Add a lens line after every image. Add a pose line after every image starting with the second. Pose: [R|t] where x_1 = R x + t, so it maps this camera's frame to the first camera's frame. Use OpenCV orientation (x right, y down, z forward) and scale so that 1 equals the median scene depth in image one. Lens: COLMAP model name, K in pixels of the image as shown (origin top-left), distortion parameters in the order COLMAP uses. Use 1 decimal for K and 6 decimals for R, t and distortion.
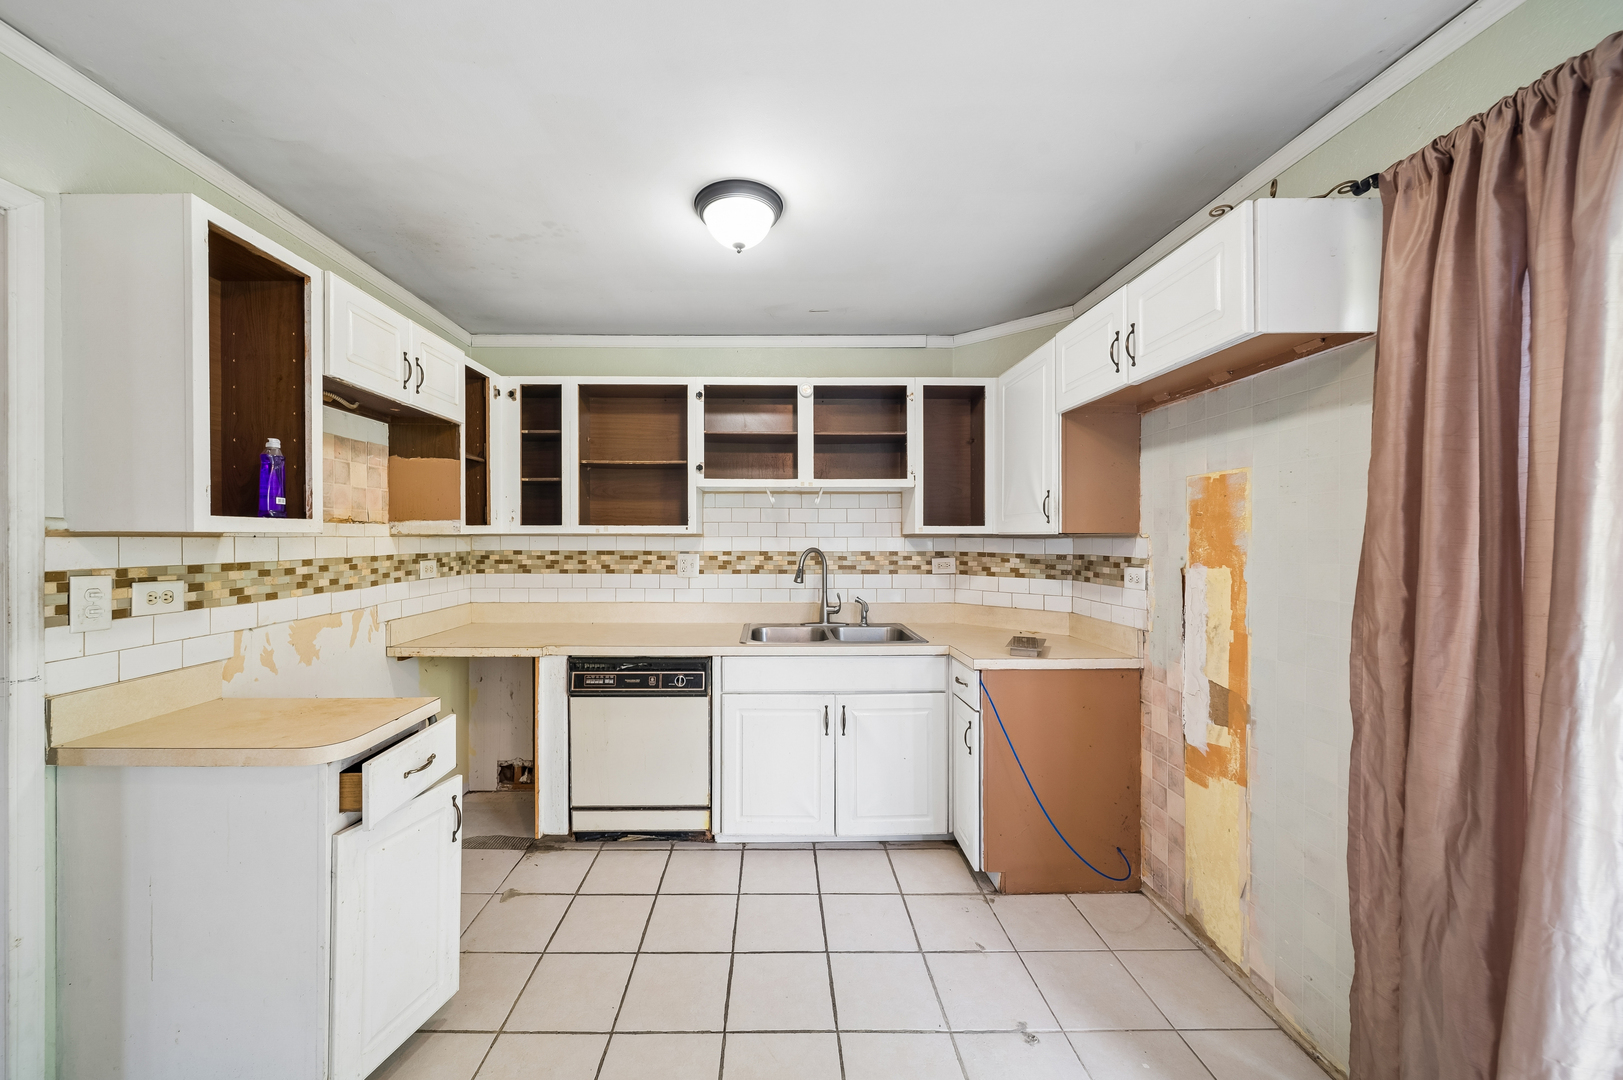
lens RADIAL K [[593.0, 0, 808.1], [0, 593.0, 543.9], [0, 0, 1]] dist [0.000216, -0.000061]
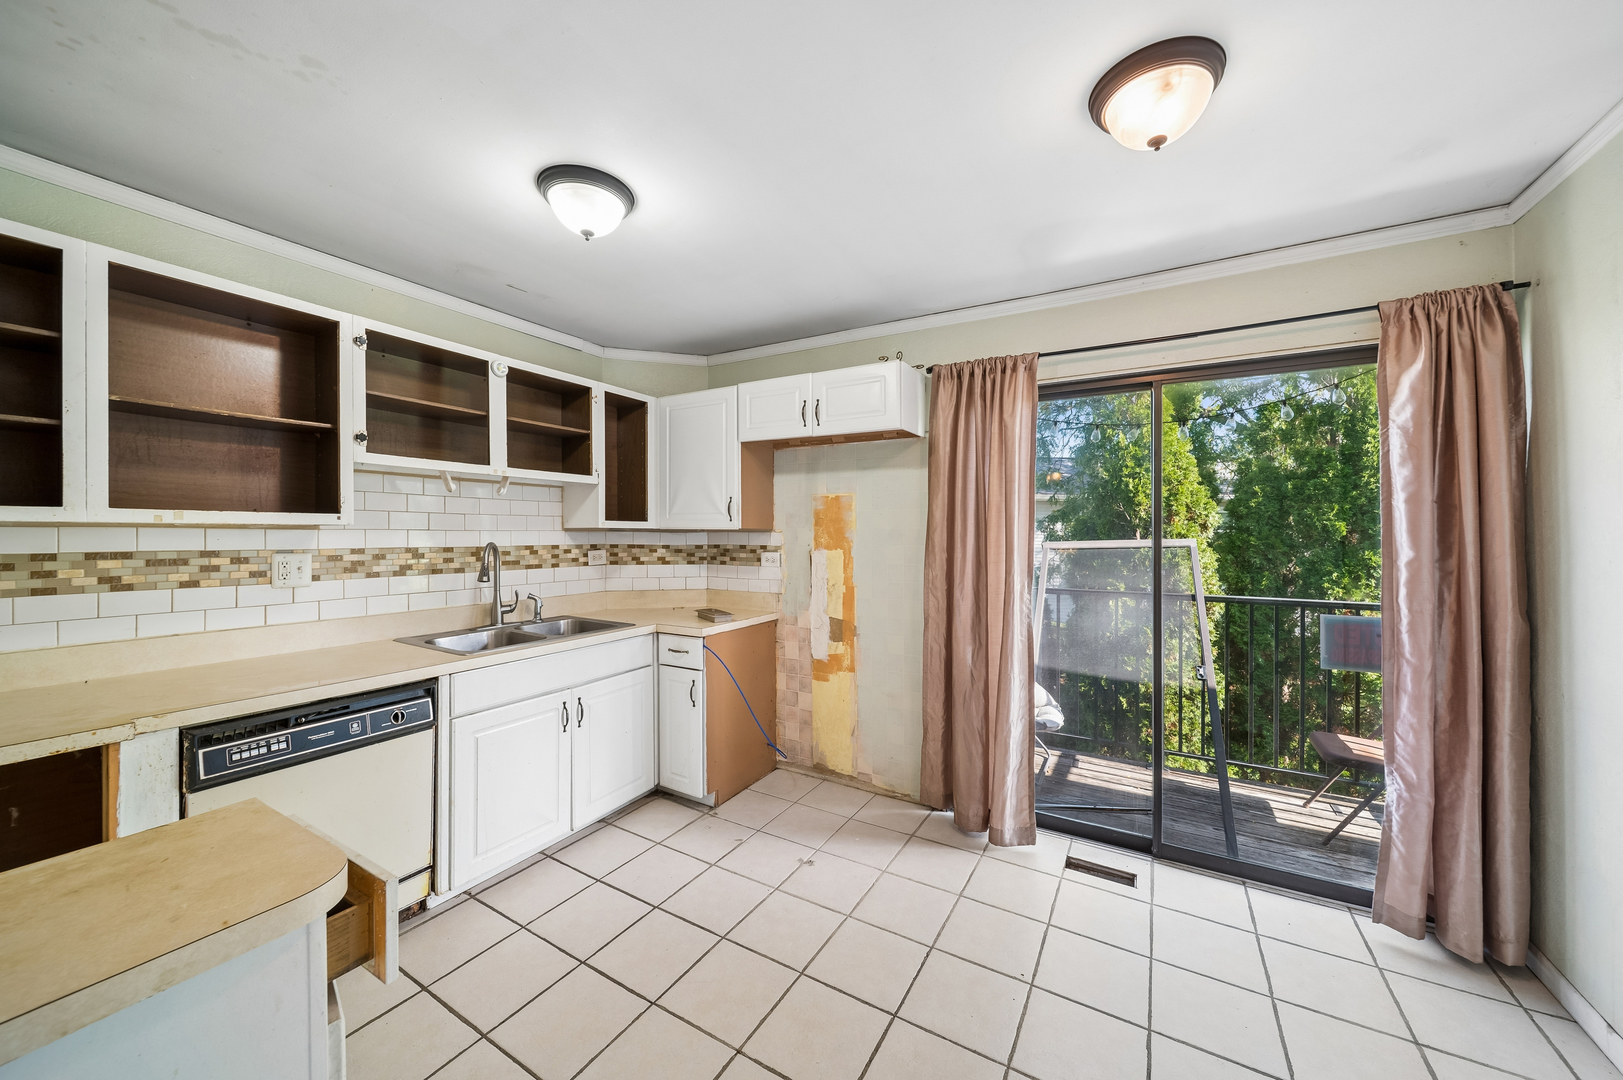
lens RADIAL K [[574.5, 0, 811.7], [0, 574.5, 534.3], [0, 0, 1]] dist [0.000359, -0.000021]
pose [[0.517043, -0.001120, 0.855959, -0.511495], [0.005933, 0.999980, -0.002276, -0.000818], [-0.855939, 0.006255, 0.517039, 0.135846]]
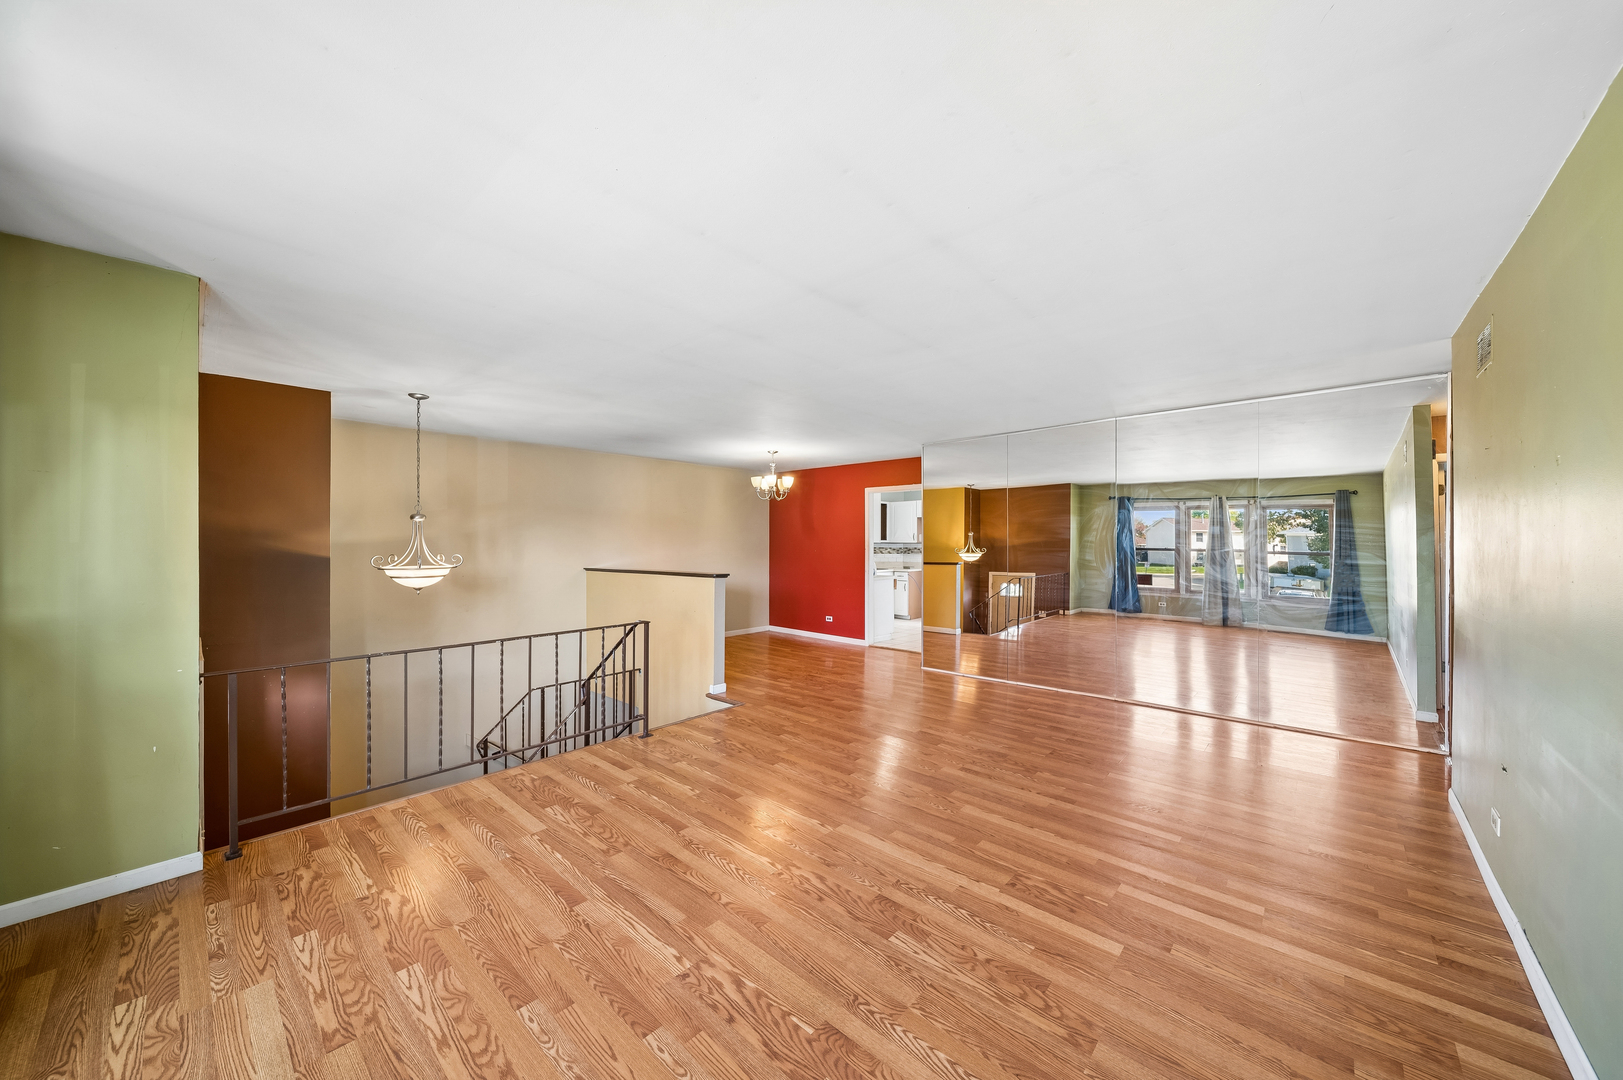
lens RADIAL K [[574.5, 0, 811.7], [0, 574.5, 534.3], [0, 0, 1]] dist [0.000359, -0.000021]
pose [[0.677650, 0.009181, 0.735327, -2.957944], [0.005469, 0.999831, -0.017524, -0.006859], [-0.735364, 0.015897, 0.677486, -1.273989]]
